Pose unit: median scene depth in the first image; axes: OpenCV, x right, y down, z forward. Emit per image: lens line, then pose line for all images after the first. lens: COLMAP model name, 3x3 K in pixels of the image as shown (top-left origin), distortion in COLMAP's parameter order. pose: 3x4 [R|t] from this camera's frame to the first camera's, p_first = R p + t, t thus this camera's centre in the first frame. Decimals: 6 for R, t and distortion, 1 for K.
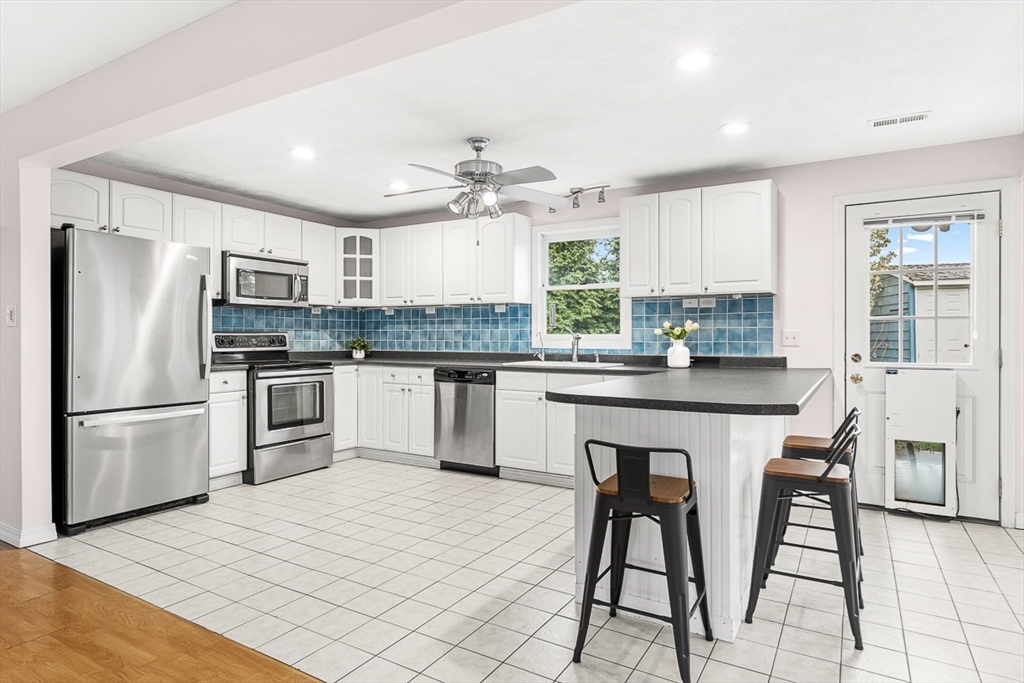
lens RADIAL K [[581.1, 0, 513.1], [0, 581.1, 335.1], [0, 0, 1]] dist [0.001008, -0.000319]
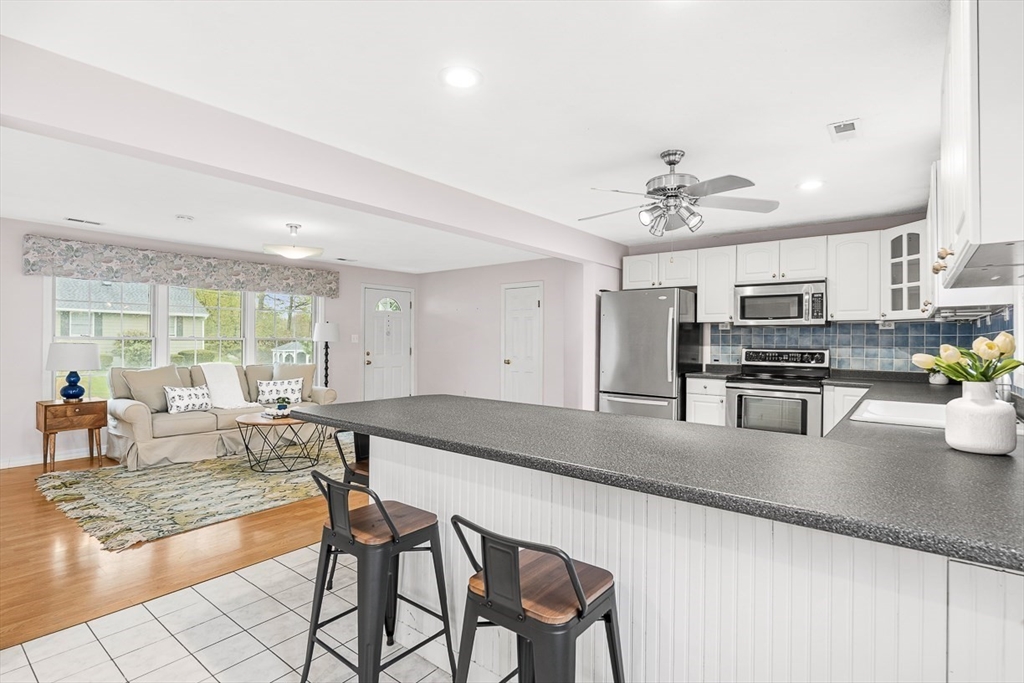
lens RADIAL K [[504.8, 0, 512.0], [0, 504.8, 341.5], [0, 0, 1]] dist [-0.002544, -0.000280]
pose [[-0.131711, 0.000798, -0.991288, 0.584983], [-0.008151, 0.999965, 0.001888, -0.016911], [0.991255, 0.008328, -0.131700, 0.617642]]
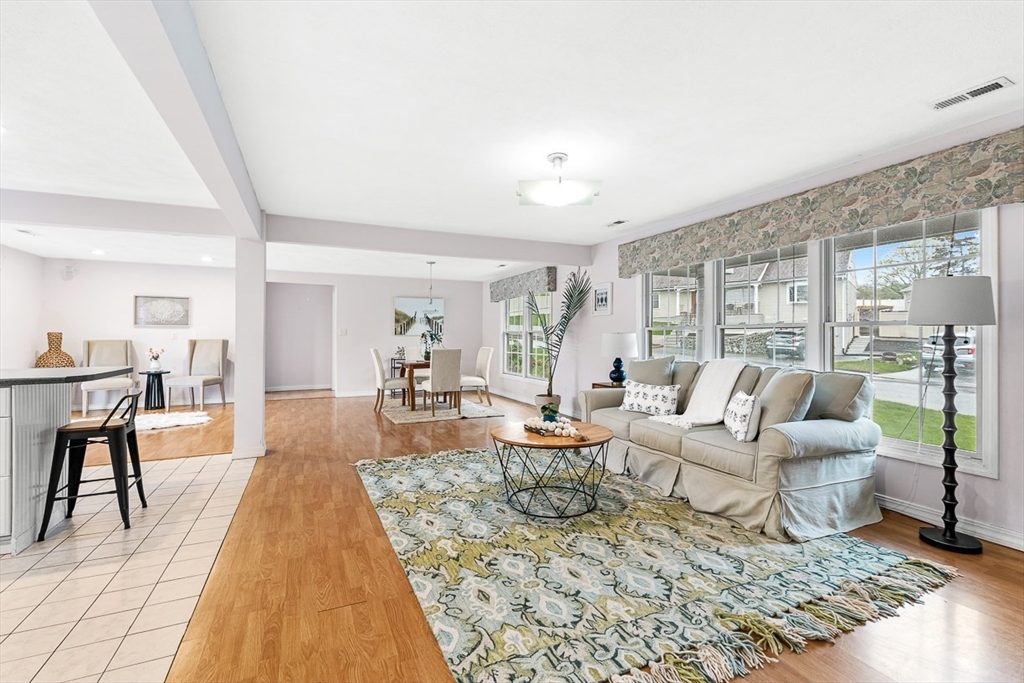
lens RADIAL K [[457.3, 0, 514.0], [0, 457.3, 336.8], [0, 0, 1]] dist [-0.000190, -0.000106]
pose [[-0.824199, -0.000972, 0.566299, -0.645557], [-0.000020, 0.999999, 0.001687, 0.001042], [-0.566300, 0.001379, -0.824198, 0.600188]]
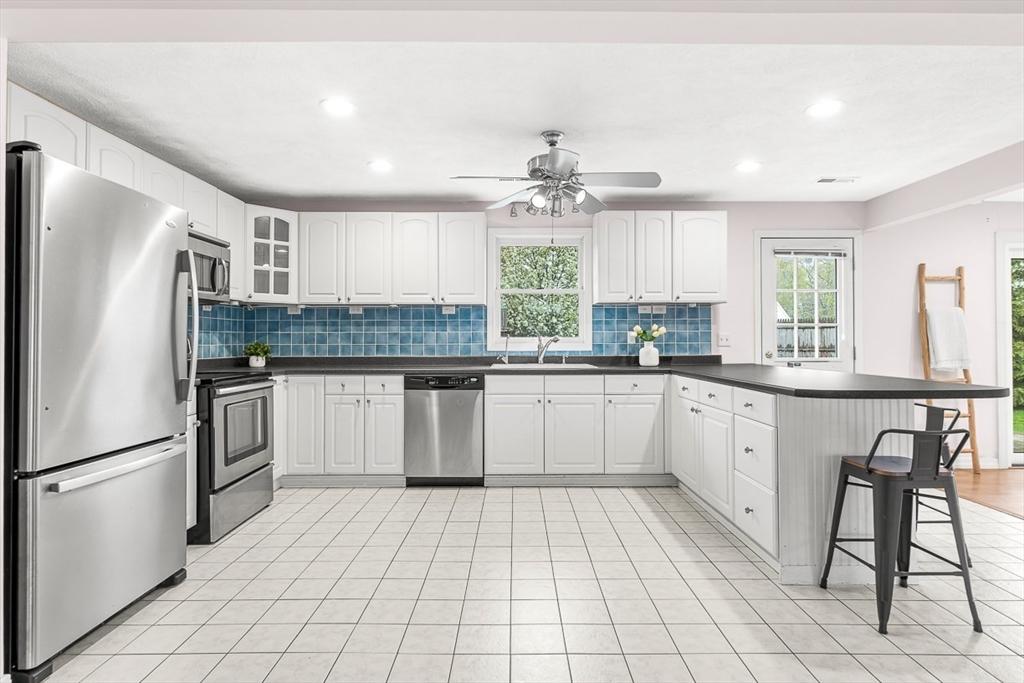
lens RADIAL K [[541.3, 0, 512.4], [0, 541.3, 332.3], [0, 0, 1]] dist [-0.003398, 0.001425]
pose [[0.857422, 0.004938, 0.514591, -0.418600], [0.002085, 0.999912, -0.013068, 0.002649], [-0.514610, 0.012278, 0.857336, 0.197404]]
